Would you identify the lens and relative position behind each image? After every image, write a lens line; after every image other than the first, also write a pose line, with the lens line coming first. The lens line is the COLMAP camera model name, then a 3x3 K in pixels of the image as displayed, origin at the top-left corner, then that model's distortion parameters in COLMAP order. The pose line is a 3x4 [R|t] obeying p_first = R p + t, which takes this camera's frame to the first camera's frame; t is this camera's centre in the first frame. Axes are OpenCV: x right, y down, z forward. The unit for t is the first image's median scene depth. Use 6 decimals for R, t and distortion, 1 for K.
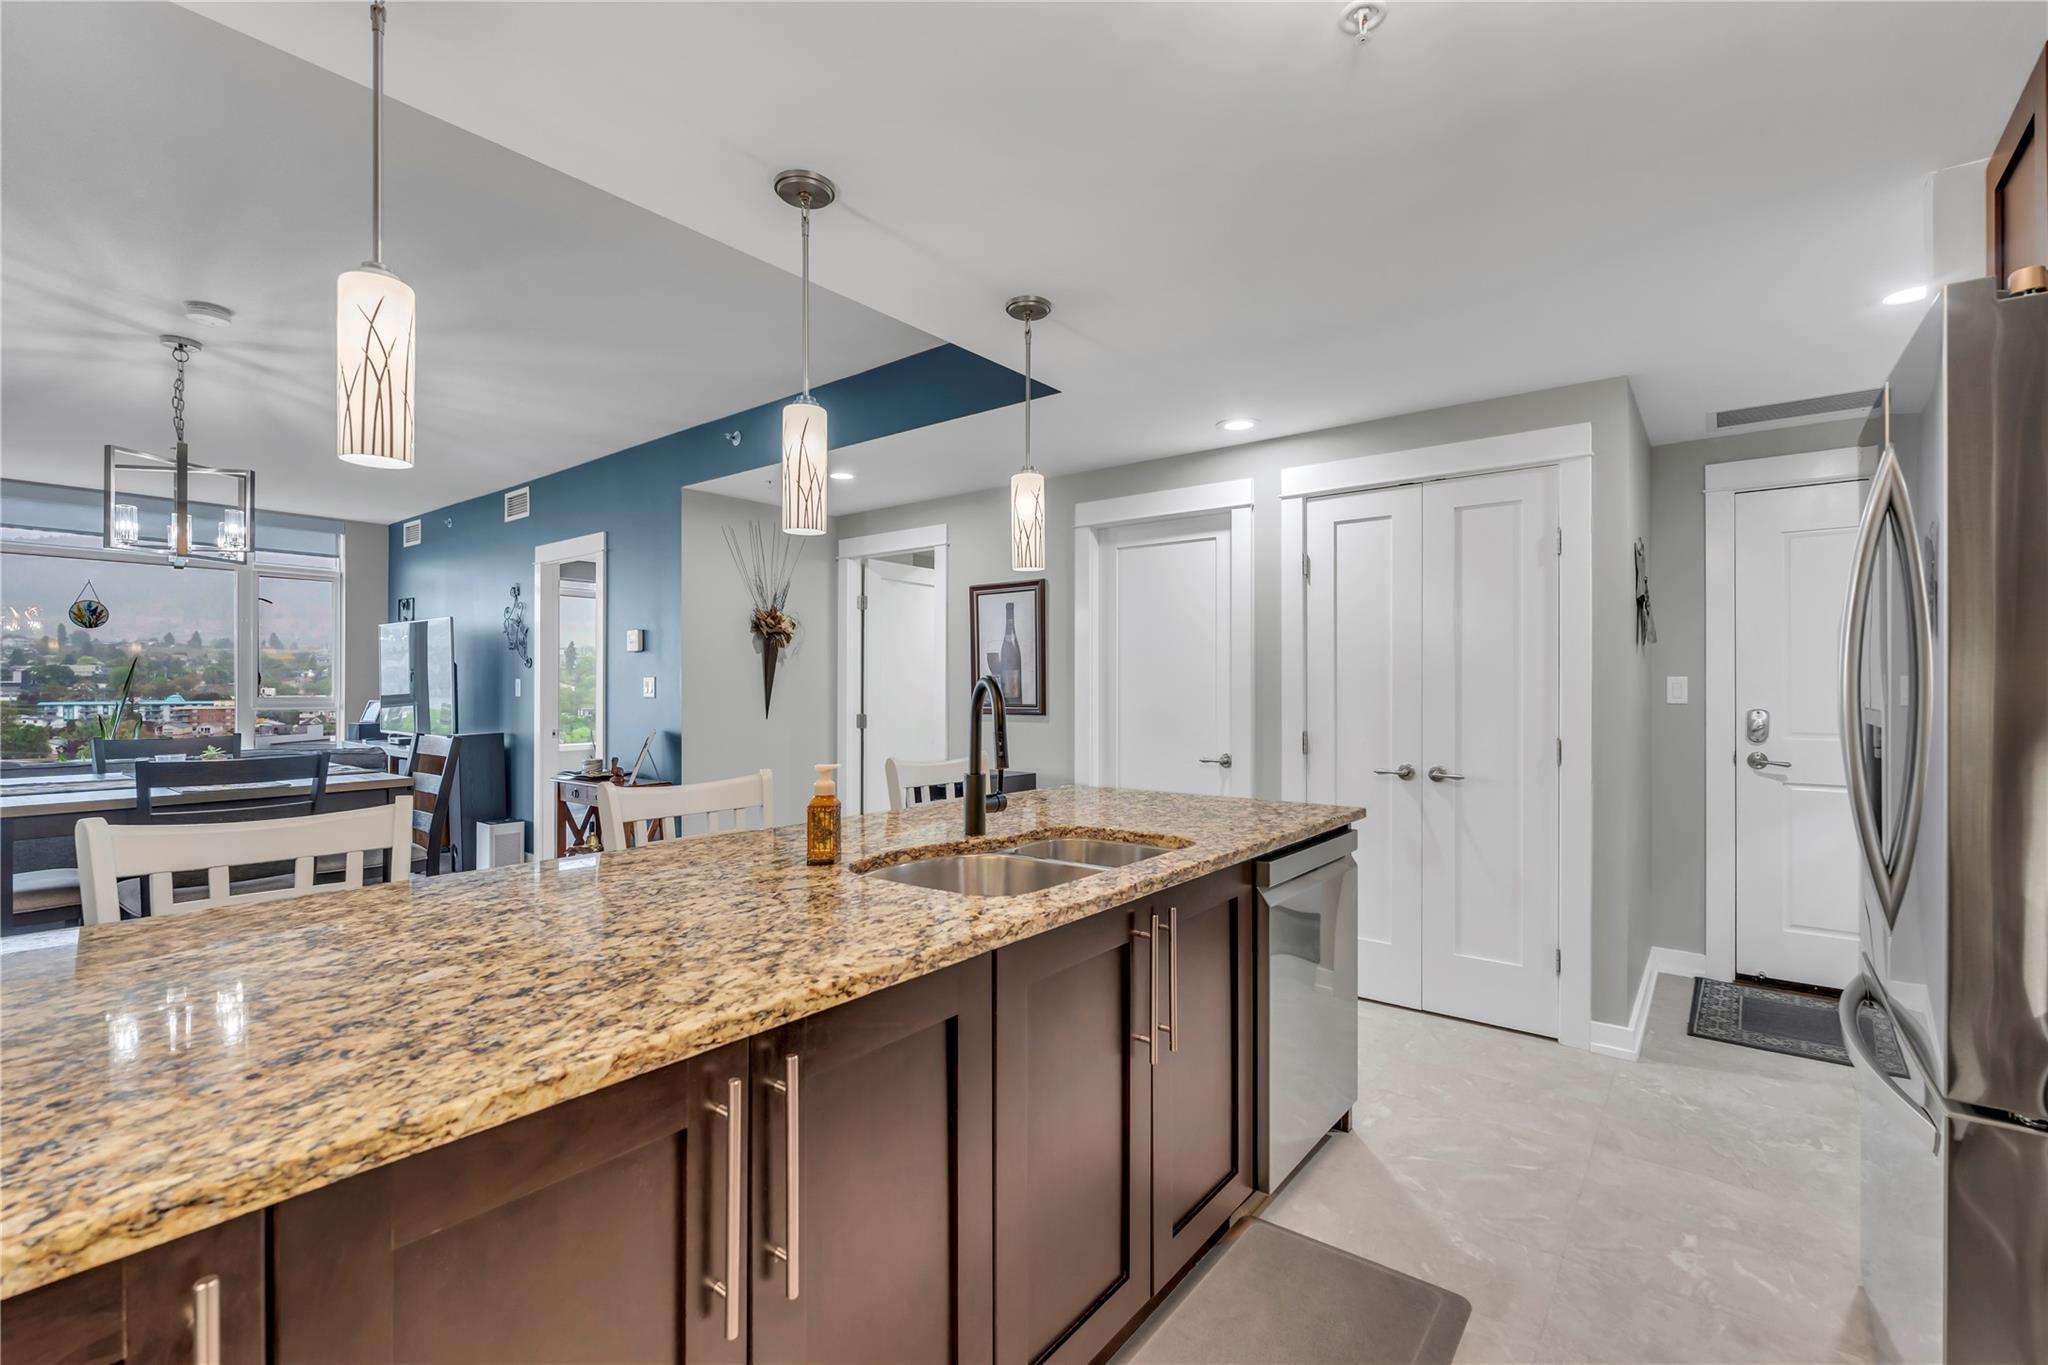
lens RADIAL K [[901.0, 0, 1025.9], [0, 901.0, 687.4], [0, 0, 1]] dist [-0.004205, 0.000968]
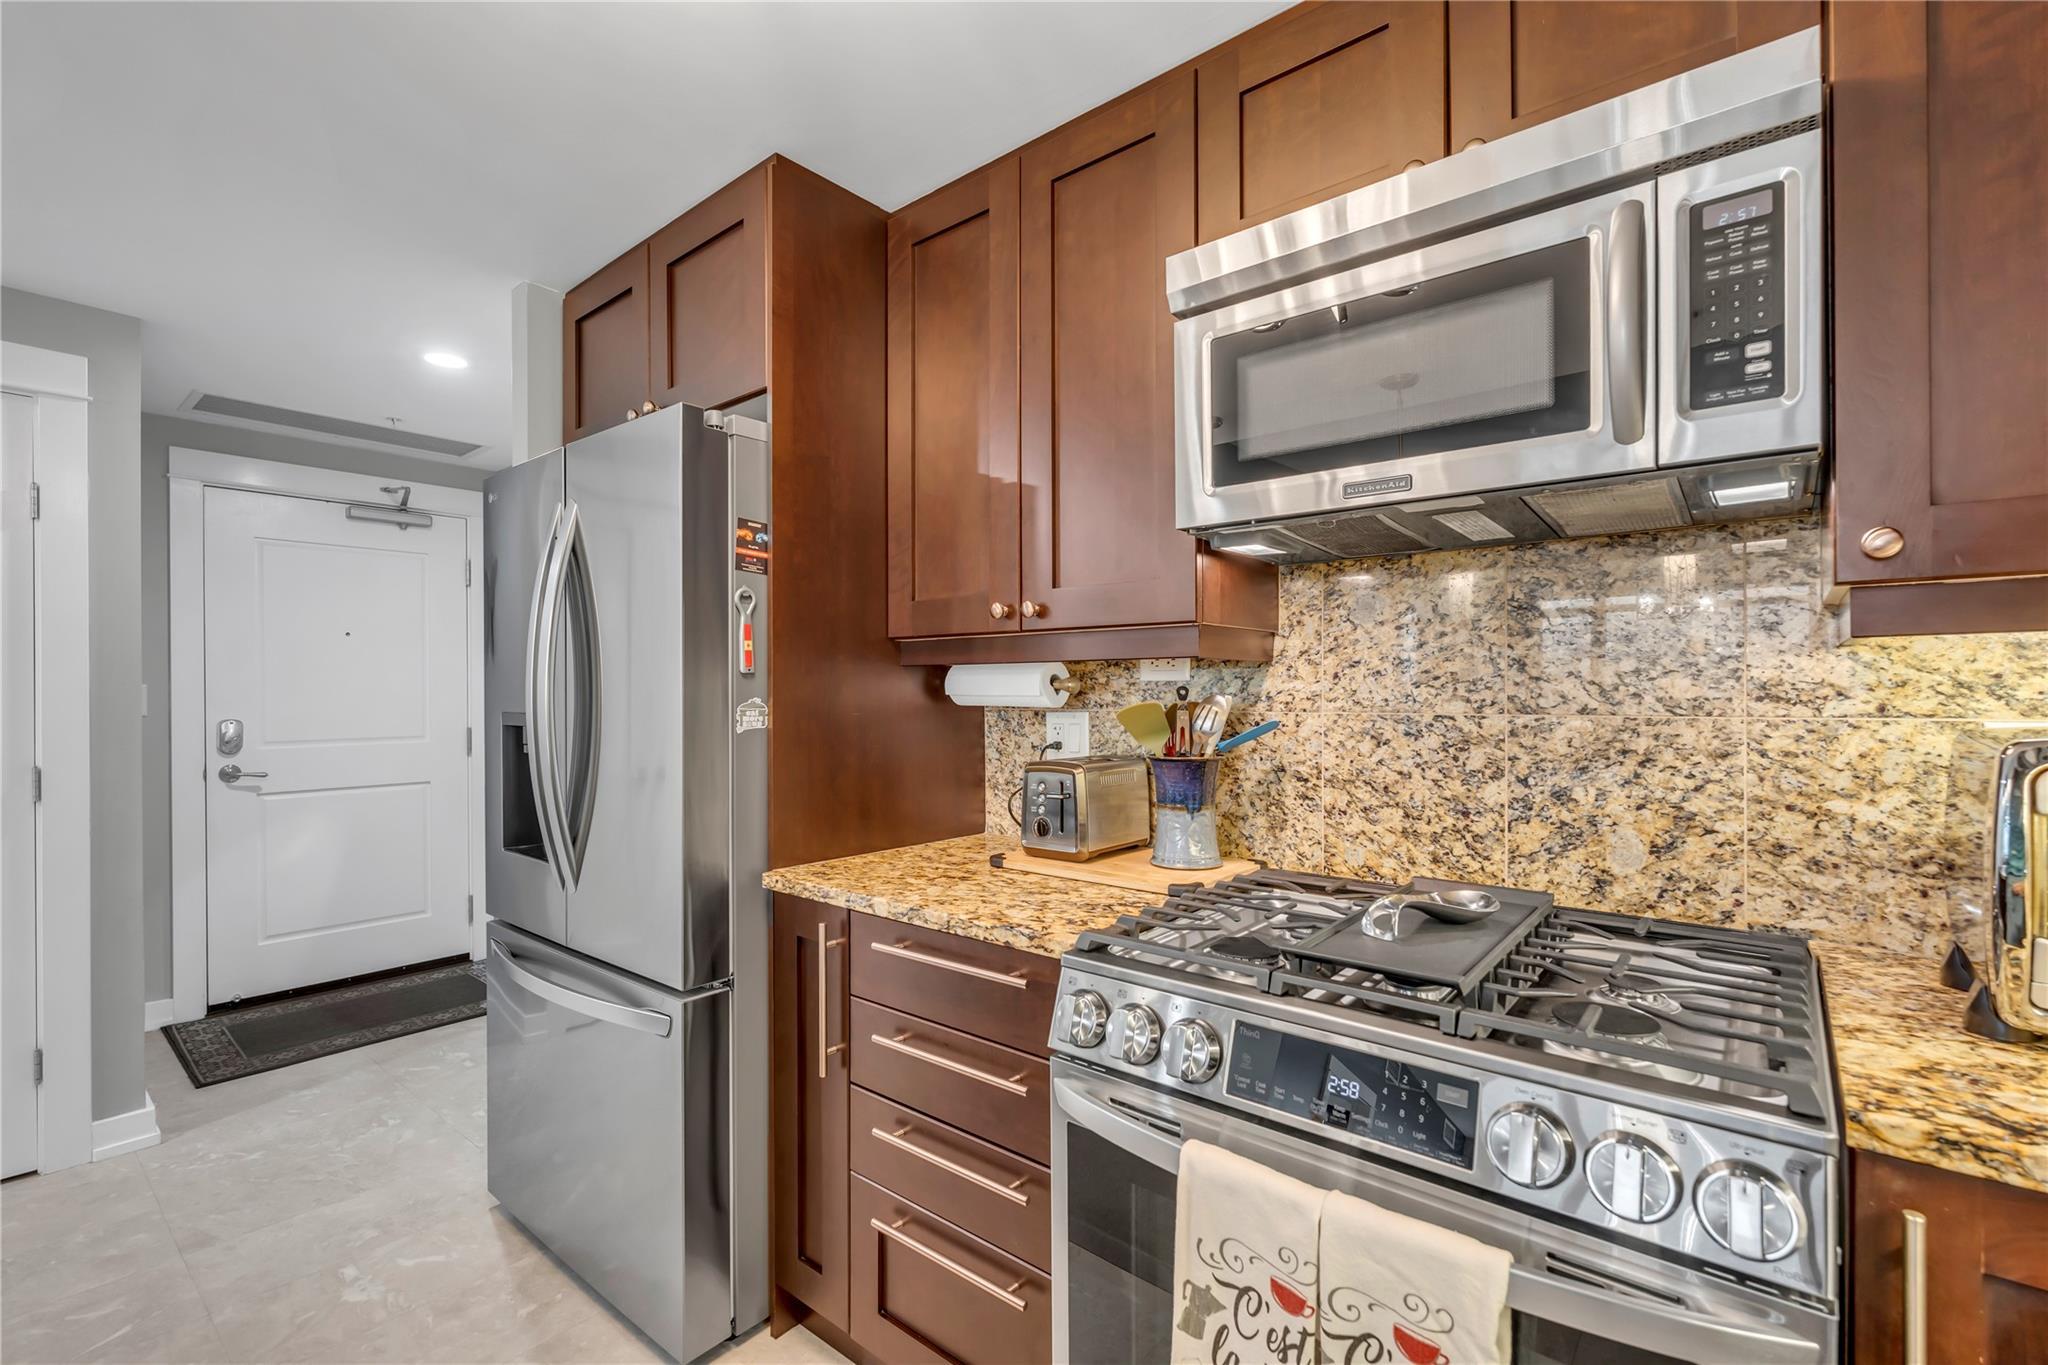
lens RADIAL K [[901.0, 0, 1023.3], [0, 901.0, 691.6], [0, 0, 1]] dist [-0.004205, 0.000968]
pose [[0.030483, -0.001529, 0.999534, -0.123074], [0.007637, 0.999970, 0.001297, 0.000115], [-0.999506, 0.007594, 0.030494, 0.154758]]
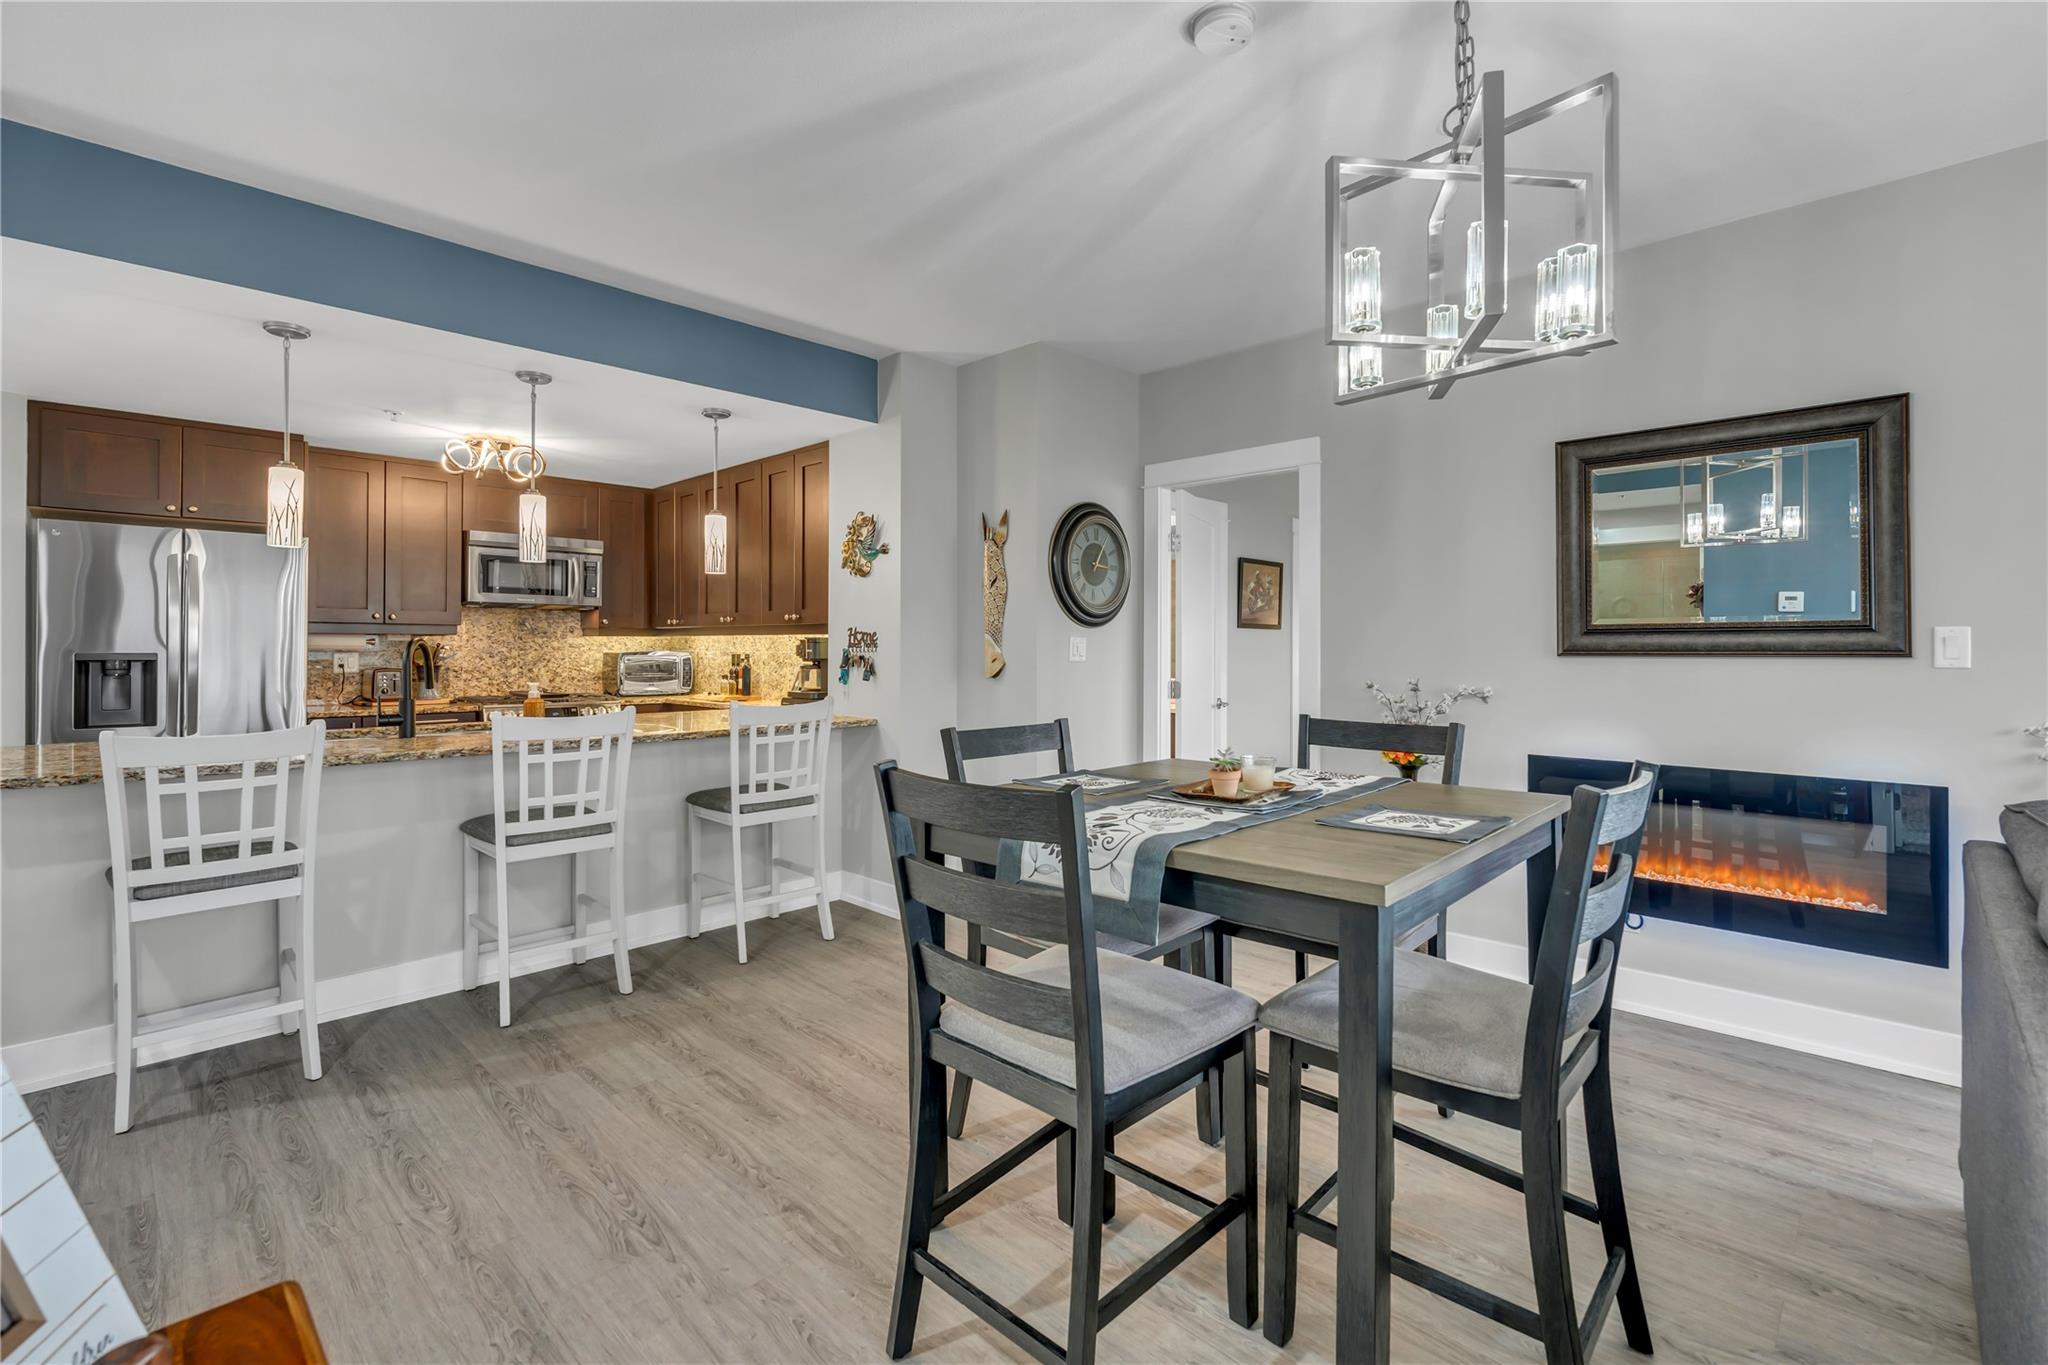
lens RADIAL K [[901.0, 0, 1029.7], [0, 901.0, 645.9], [0, 0, 1]] dist [-0.004205, 0.000968]
pose [[-0.995108, -0.003640, 0.098724, -0.850491], [-0.003433, 0.999992, 0.002266, -0.003386], [-0.098732, 0.001916, -0.995112, 1.598836]]
